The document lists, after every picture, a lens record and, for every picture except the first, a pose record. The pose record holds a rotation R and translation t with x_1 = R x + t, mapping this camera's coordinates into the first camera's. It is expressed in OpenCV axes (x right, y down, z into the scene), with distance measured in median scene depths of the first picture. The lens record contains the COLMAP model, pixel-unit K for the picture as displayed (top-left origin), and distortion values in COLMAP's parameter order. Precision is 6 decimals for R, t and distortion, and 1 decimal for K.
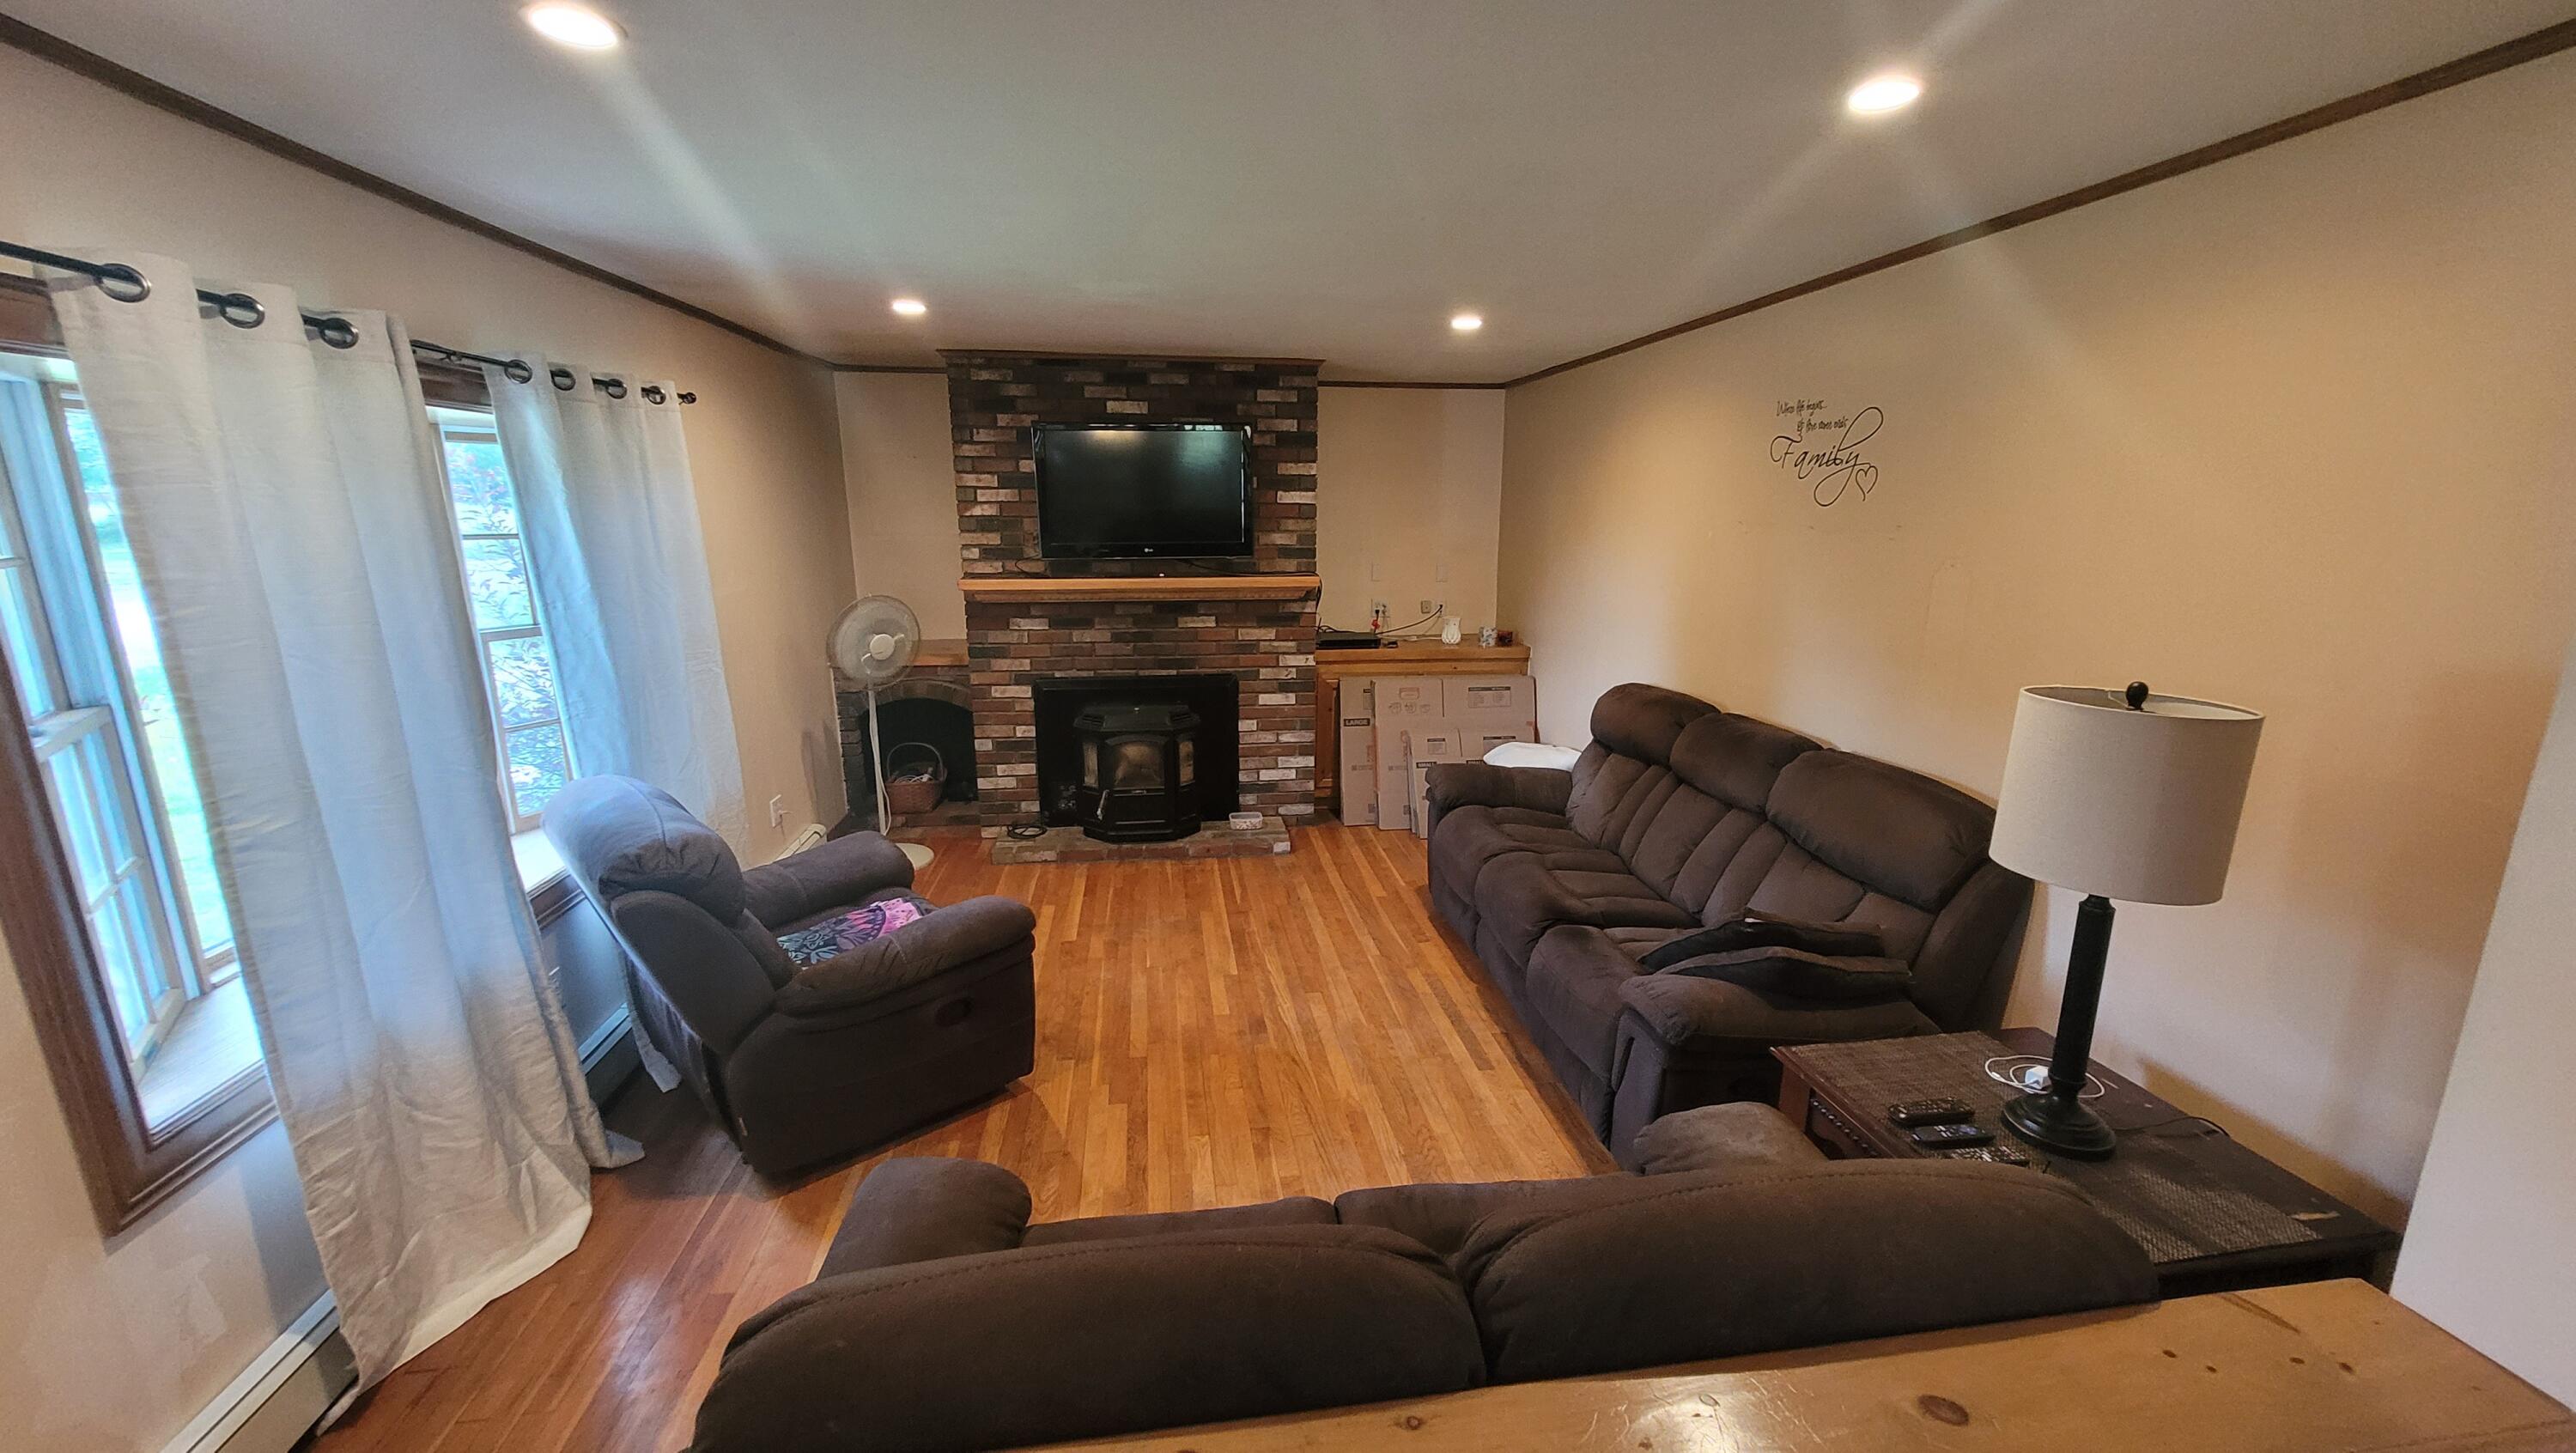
lens RADIAL K [[1000.7, 0, 1288.2], [0, 1000.7, 730.7], [0, 0, 1]] dist [0.002304, 0.000939]
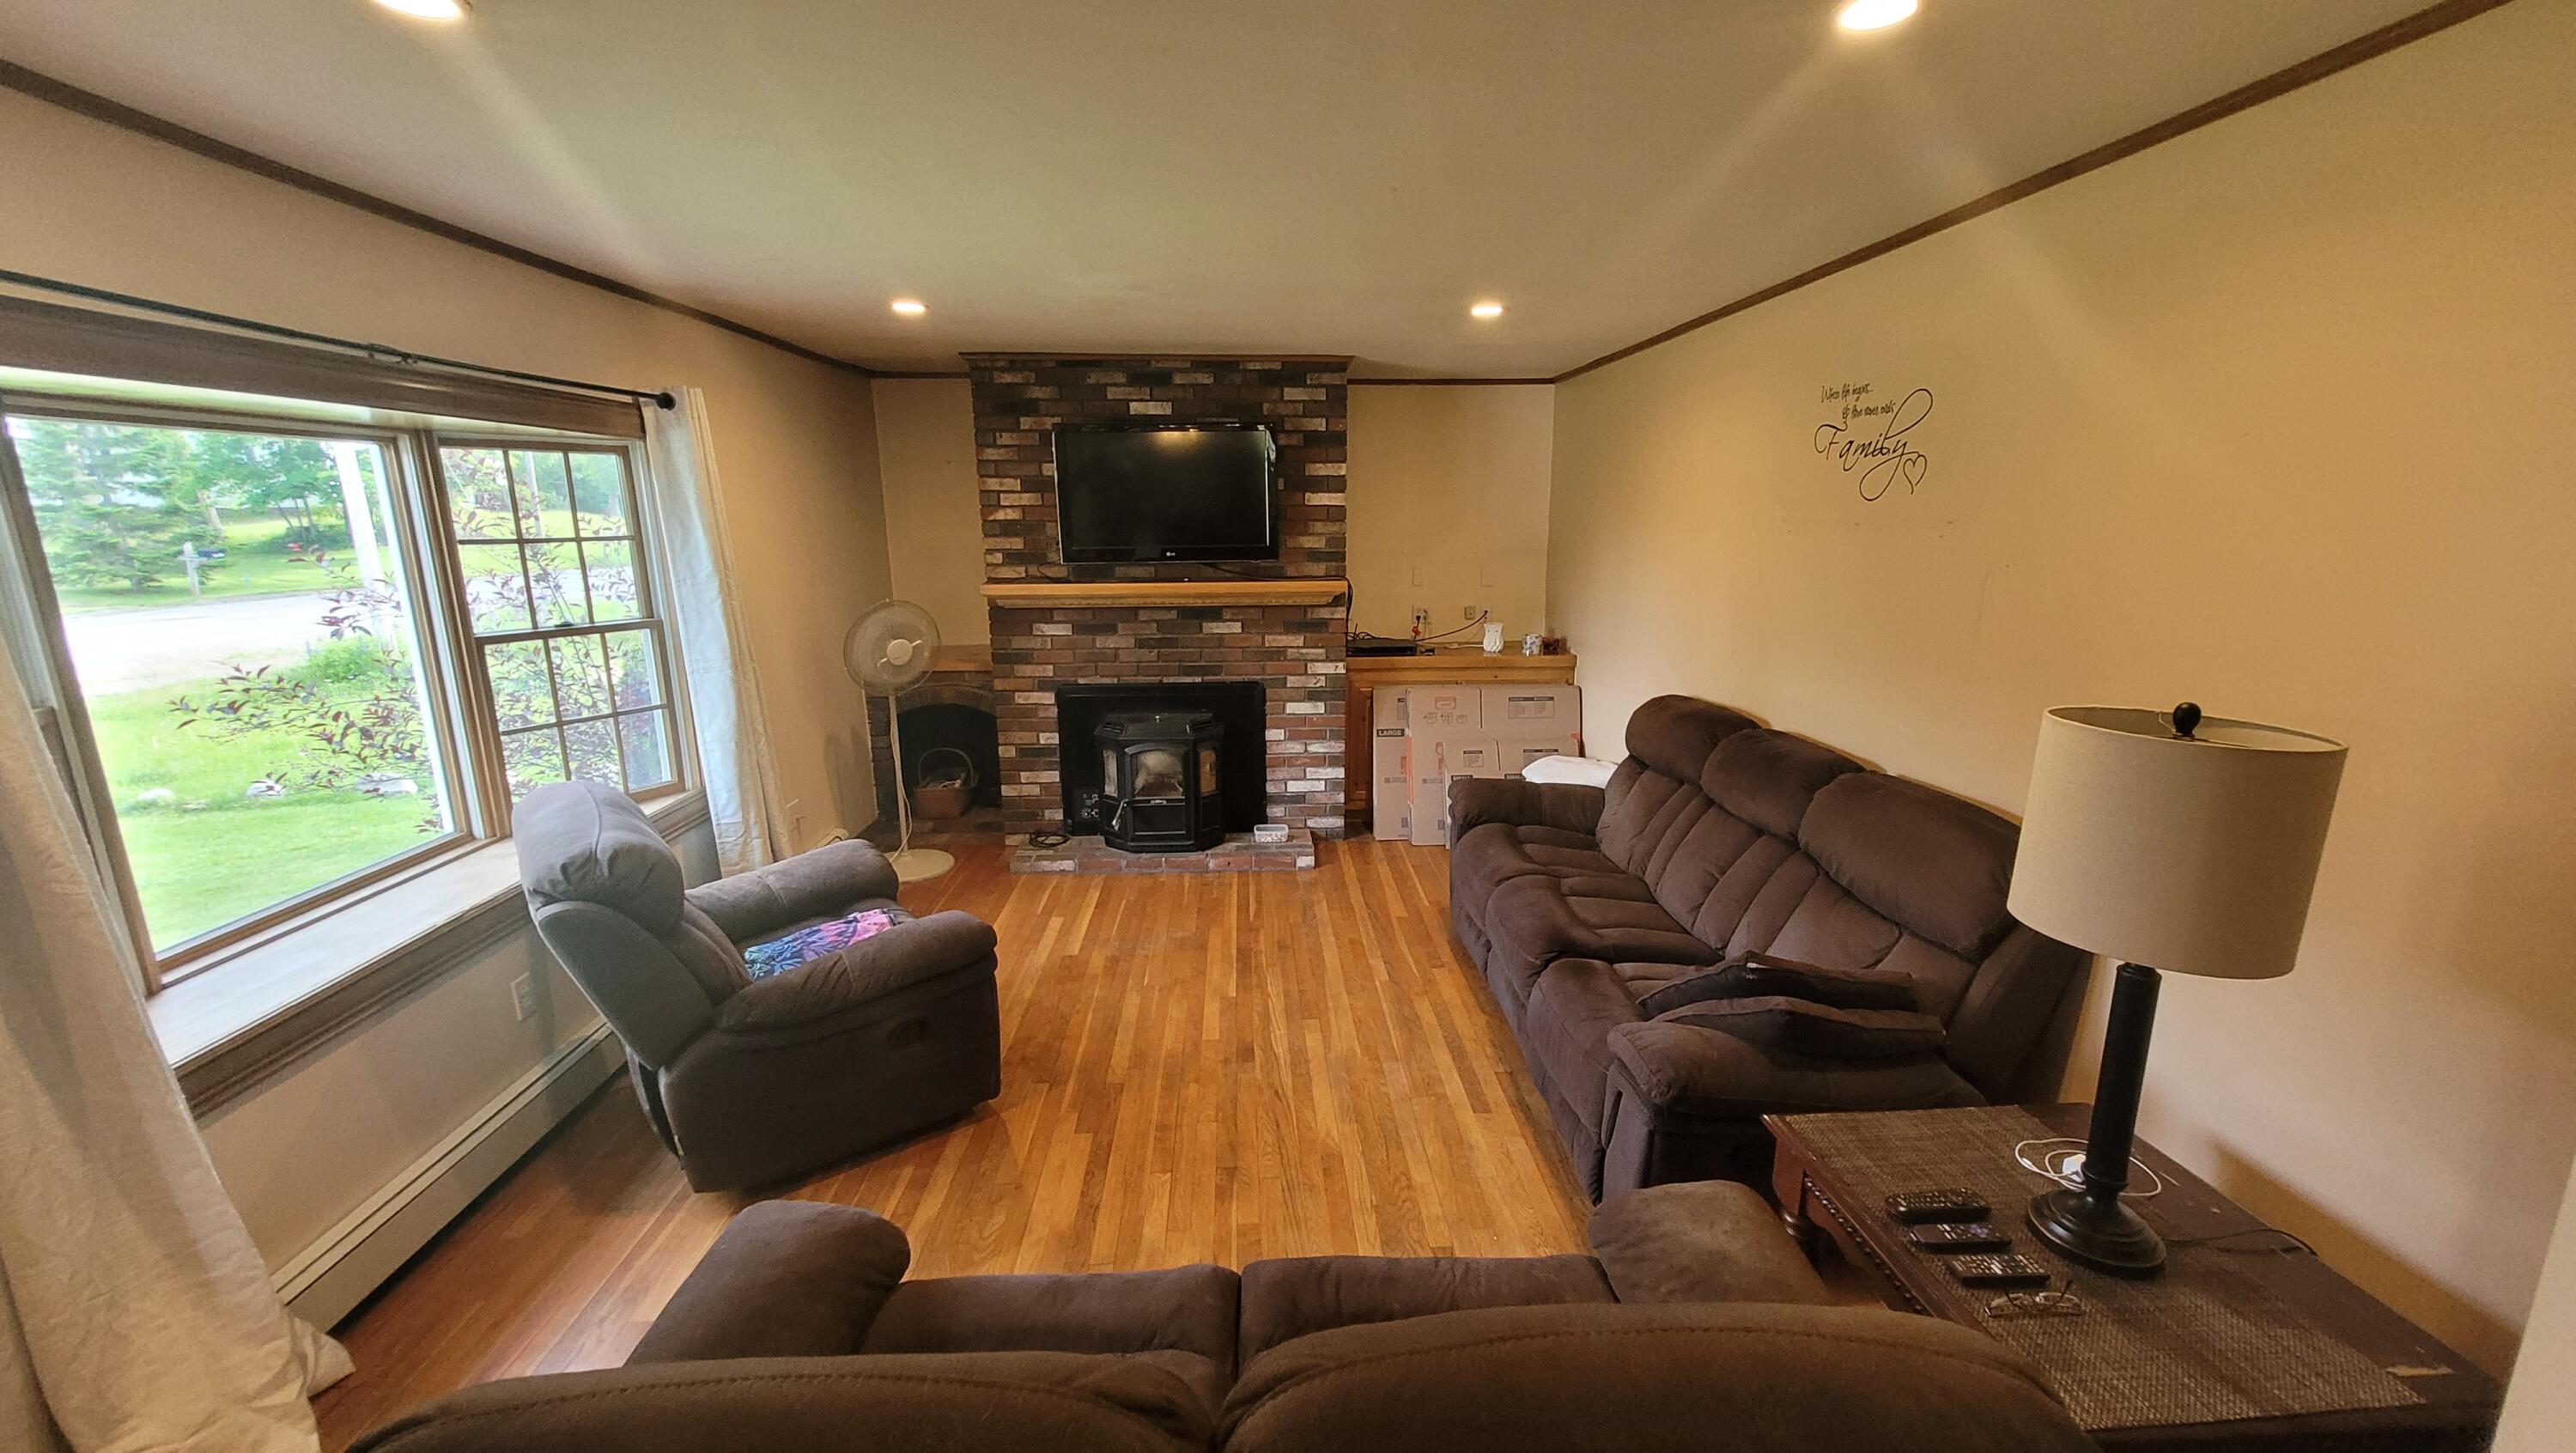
lens RADIAL K [[1000.7, 0, 1292.3], [0, 1000.7, 729.5], [0, 0, 1]] dist [0.002304, 0.000939]
pose [[0.996468, 0.010906, -0.083268, 0.095036], [-0.011531, 0.999909, -0.007037, -0.006259], [0.083183, 0.007972, 0.996502, 0.061191]]
